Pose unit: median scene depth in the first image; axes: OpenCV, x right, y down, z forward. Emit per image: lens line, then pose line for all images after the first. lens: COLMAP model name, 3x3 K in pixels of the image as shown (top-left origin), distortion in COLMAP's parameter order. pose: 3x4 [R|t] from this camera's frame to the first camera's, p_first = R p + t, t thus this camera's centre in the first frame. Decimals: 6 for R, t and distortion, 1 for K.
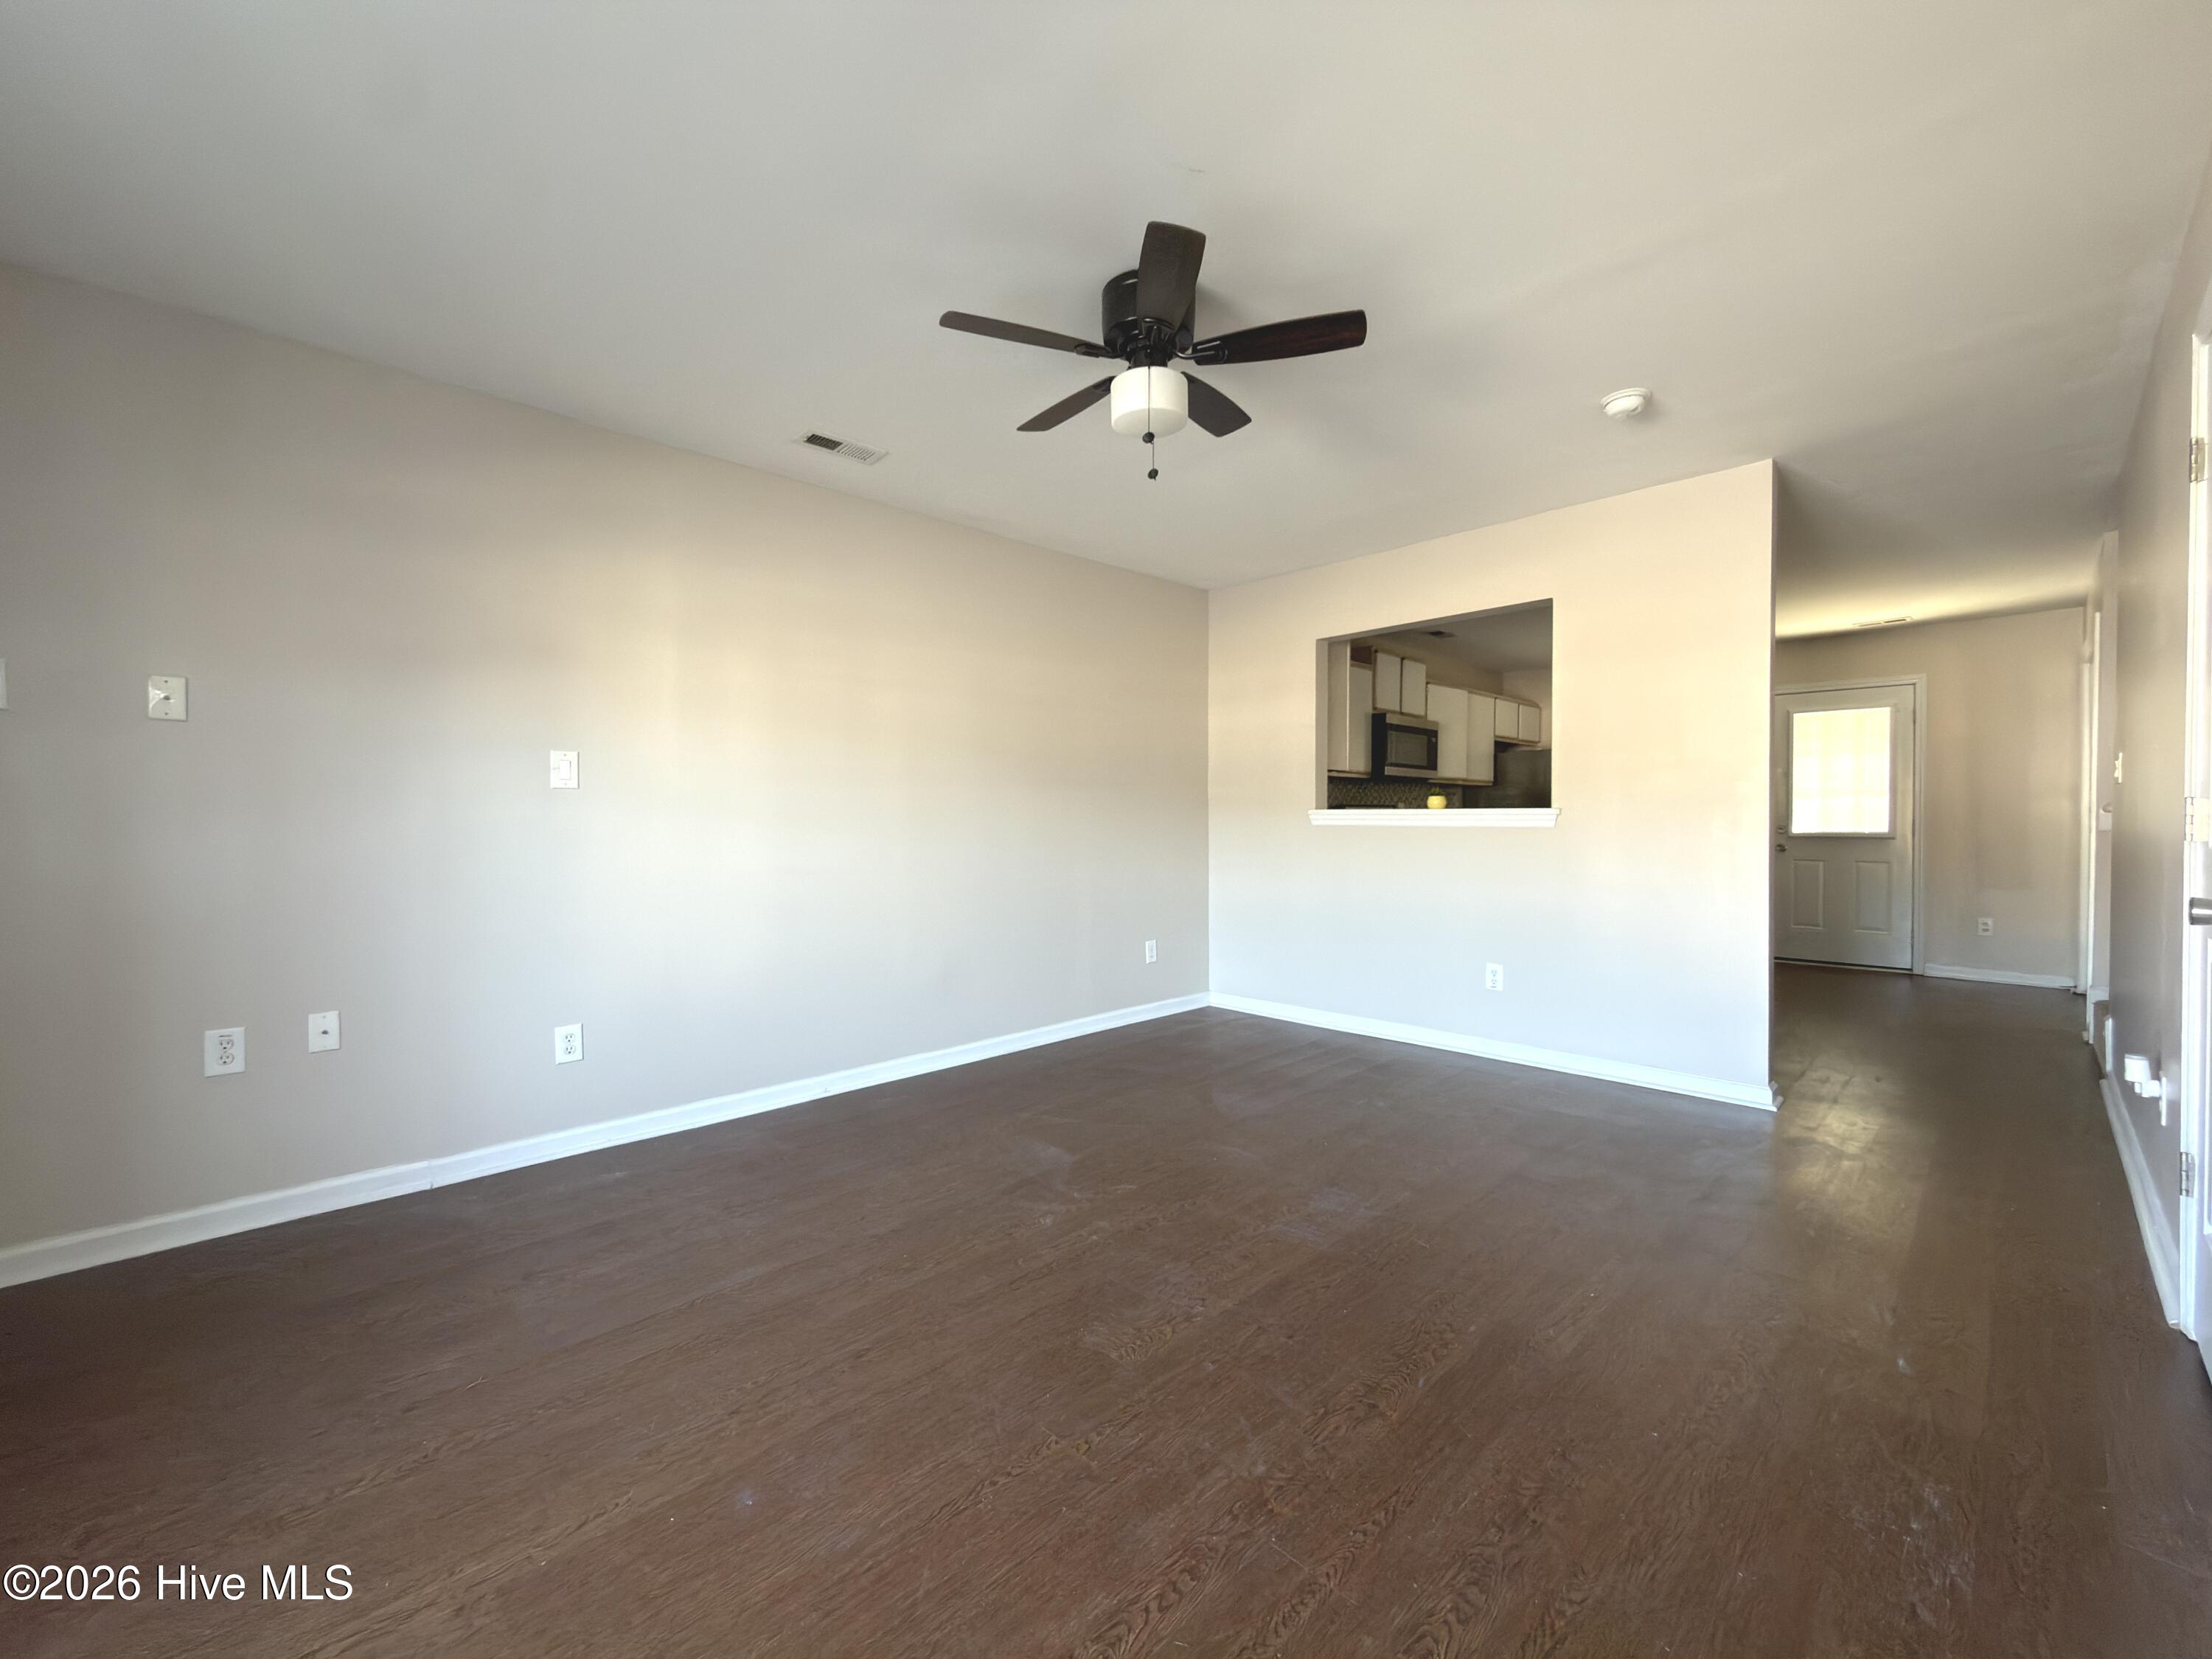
lens RADIAL K [[880.3, 0, 1101.6], [0, 880.3, 826.4], [0, 0, 1]] dist [-0.000719, 0.000012]
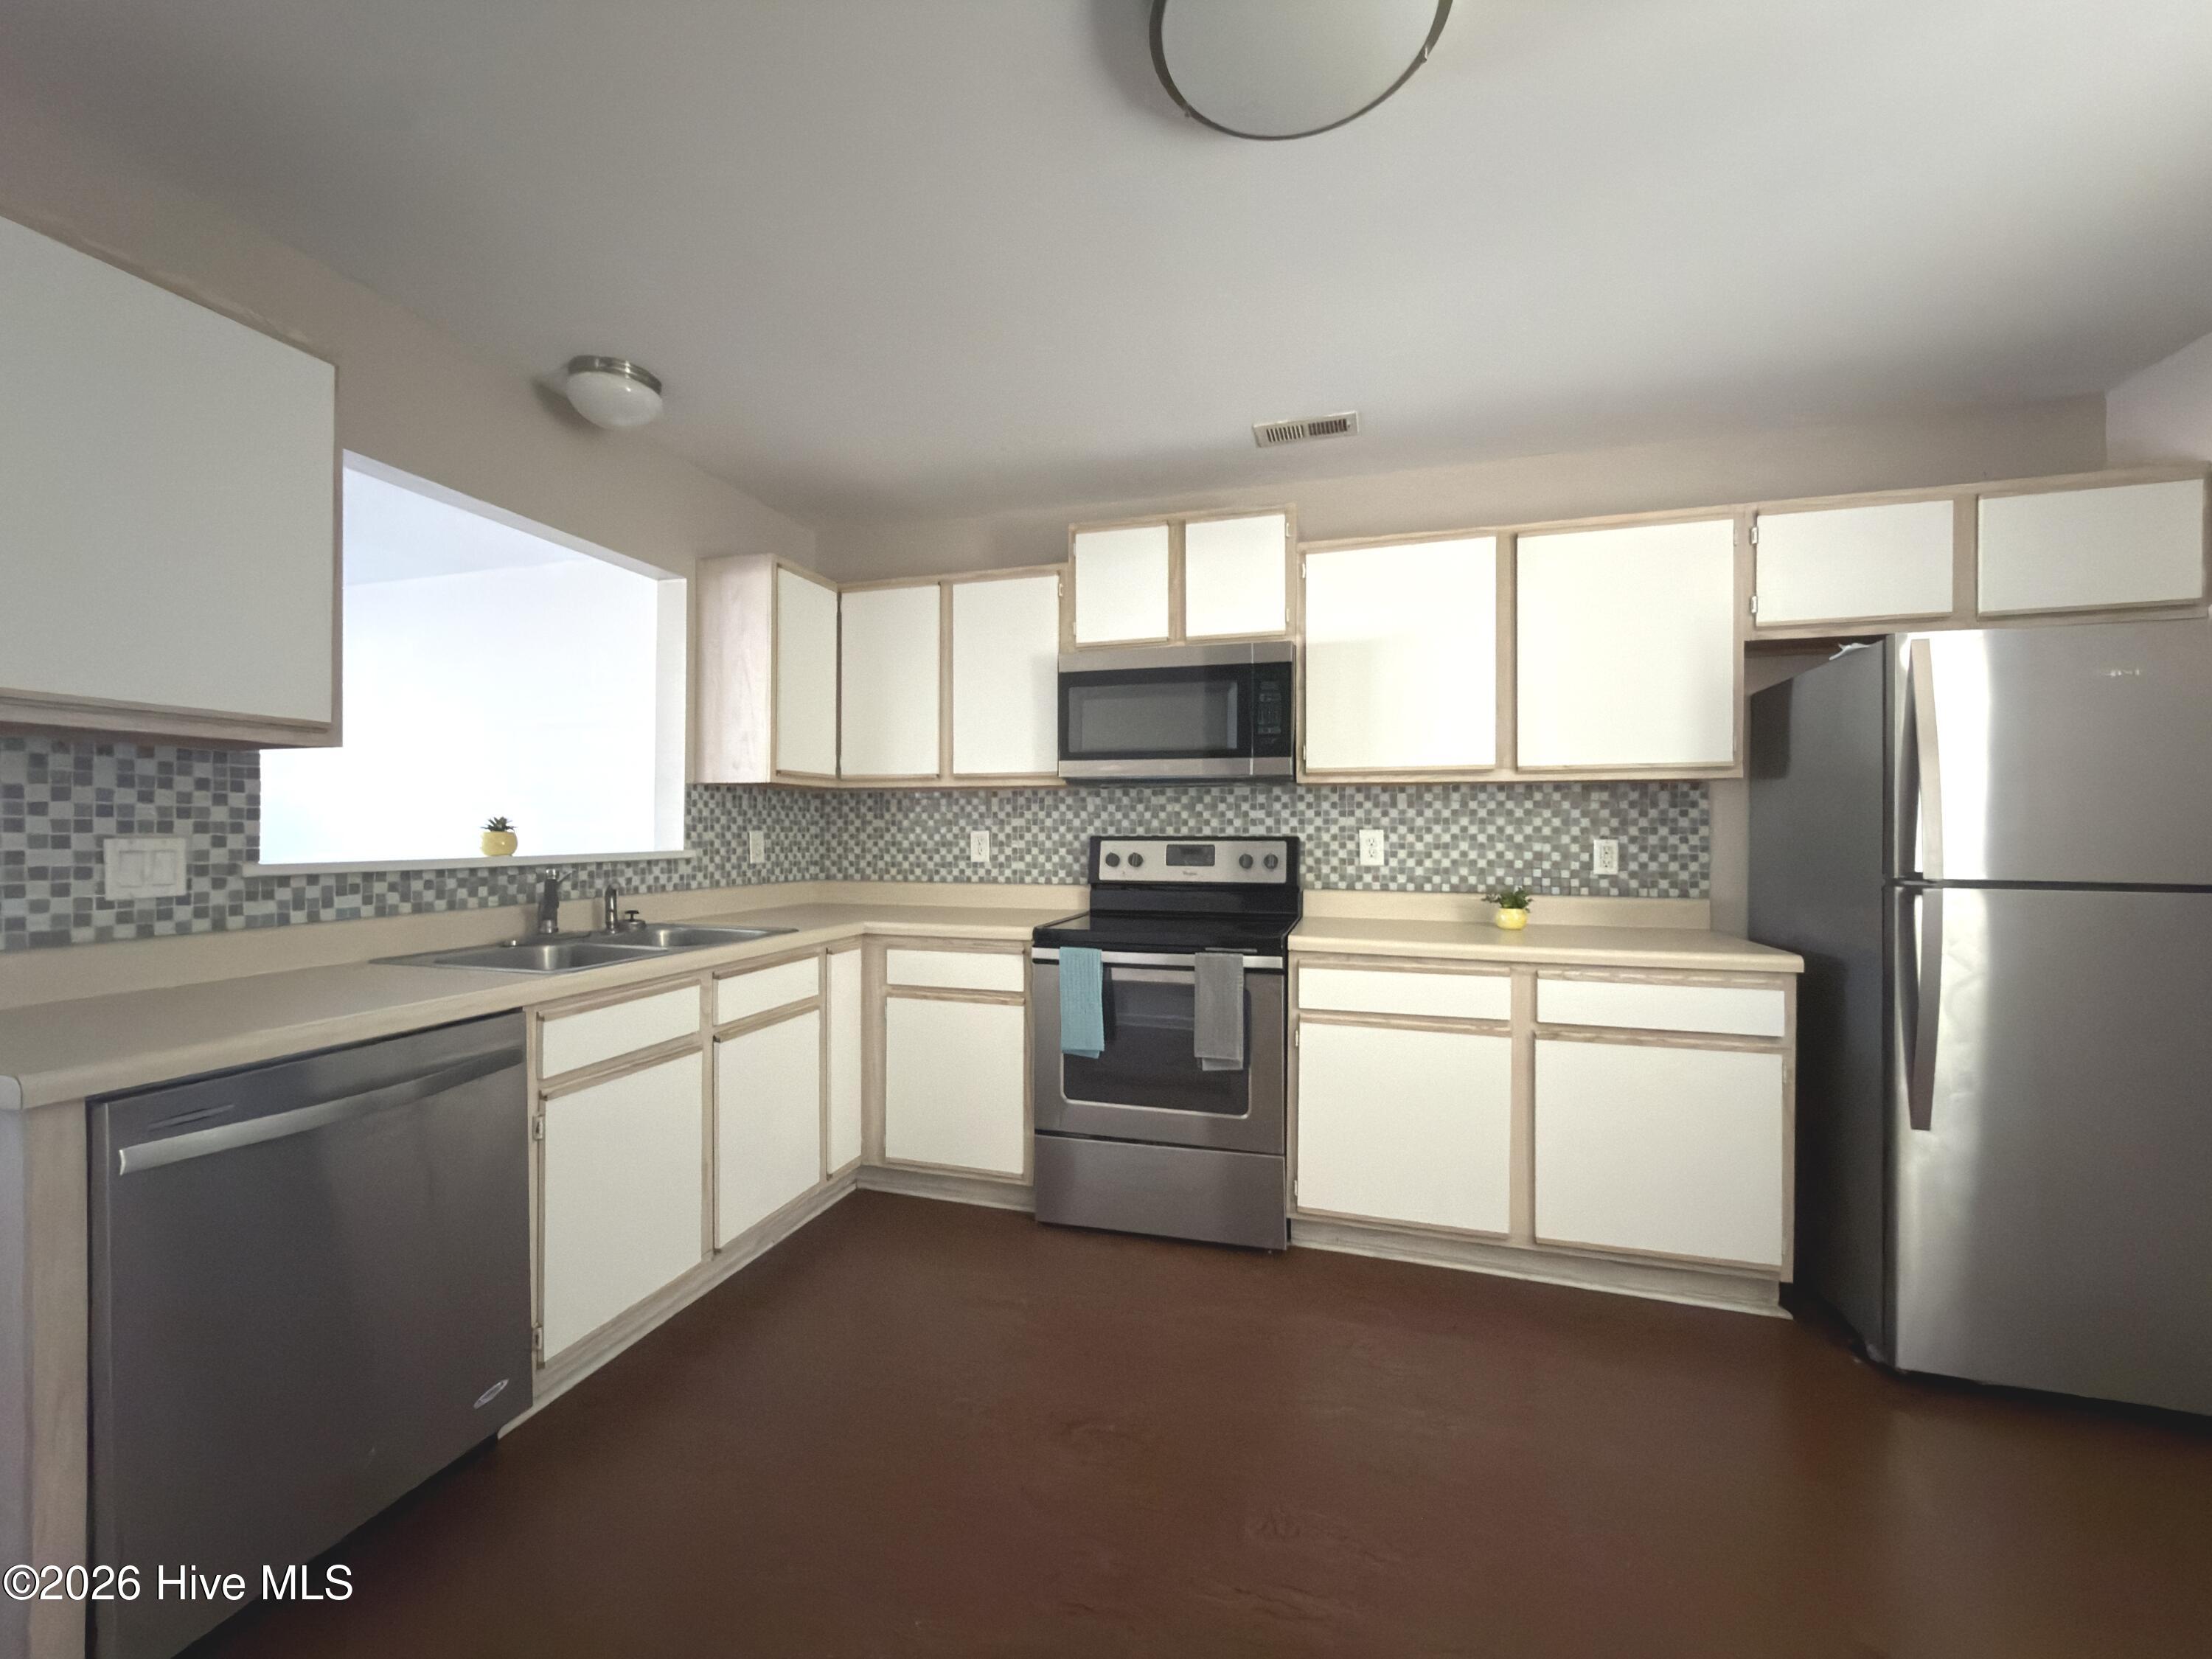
lens RADIAL K [[880.3, 0, 1101.6], [0, 880.3, 826.4], [0, 0, 1]] dist [-0.000719, 0.000012]
pose [[0.497212, 0.002857, -0.867624, 0.734528], [-0.012492, 0.999914, -0.003866, -0.027700], [0.867539, 0.012761, 0.497206, 0.743191]]
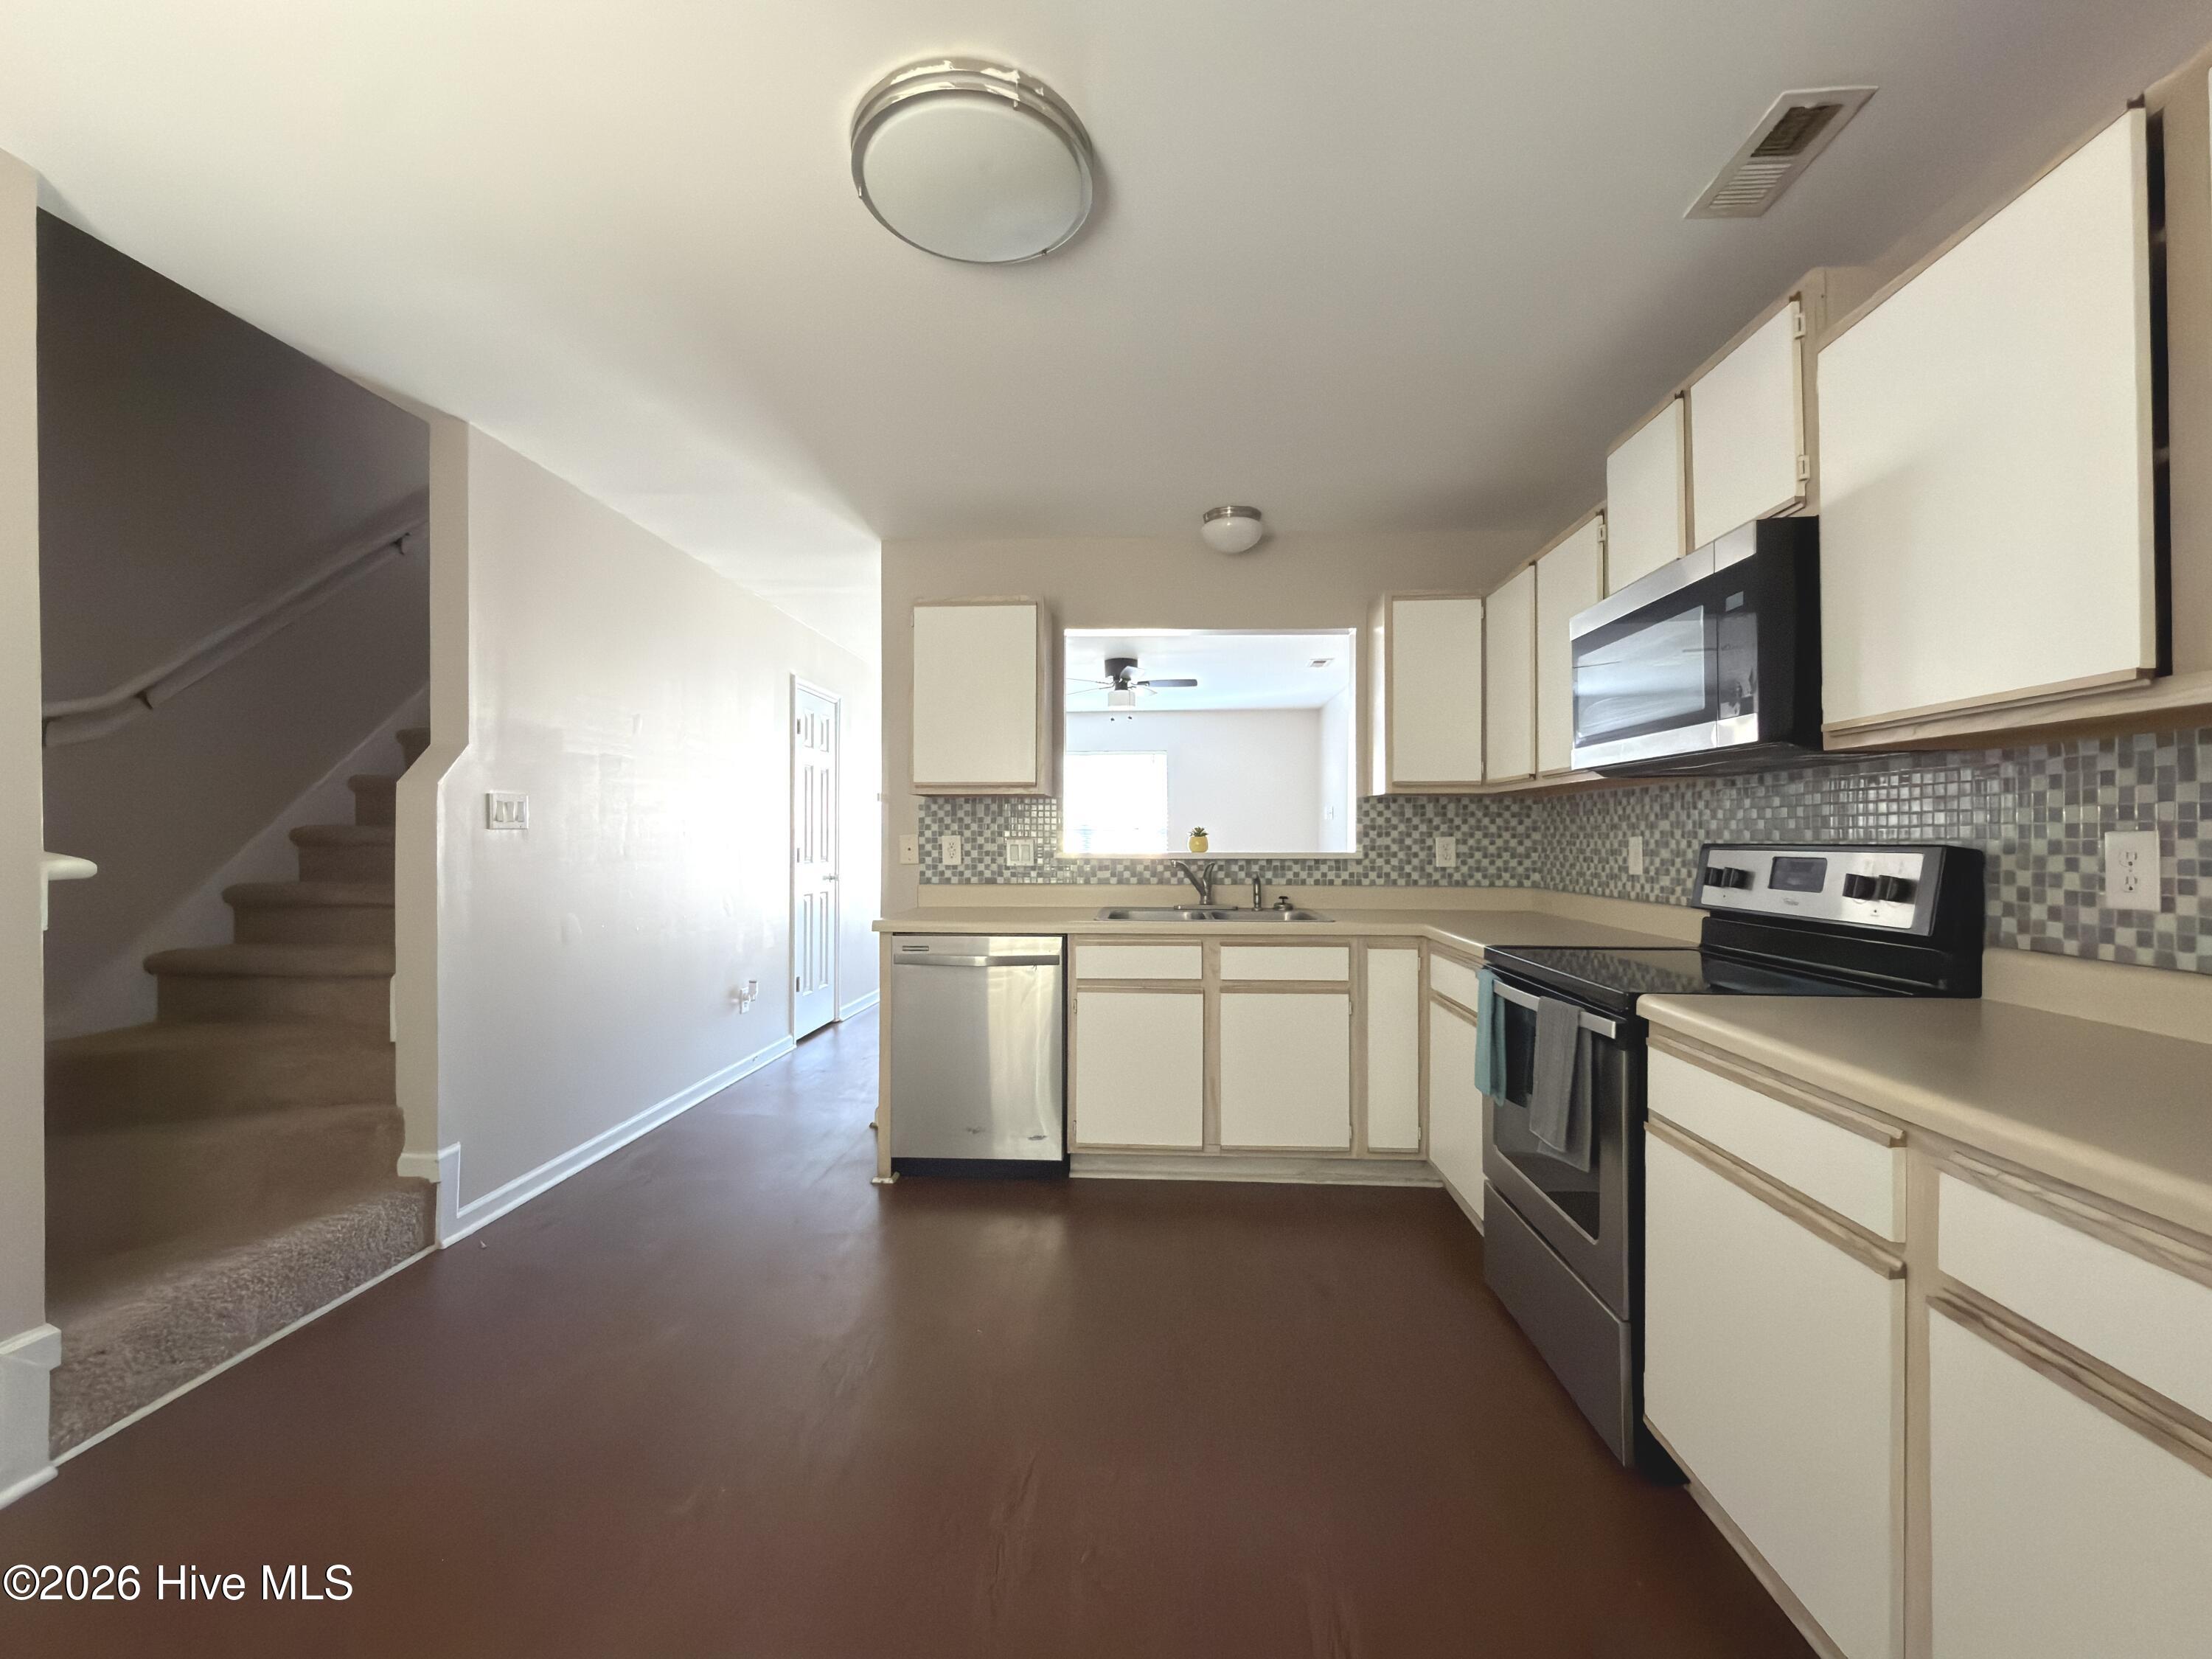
lens RADIAL K [[899.5, 0, 1106.0], [0, 899.5, 829.5], [0, 0, 1]] dist [0.000092, -0.000150]
pose [[-0.734992, -0.002016, -0.678073, 0.728357], [-0.004198, 0.999990, 0.001578, -0.029327], [0.678063, 0.004007, -0.734993, 1.117619]]
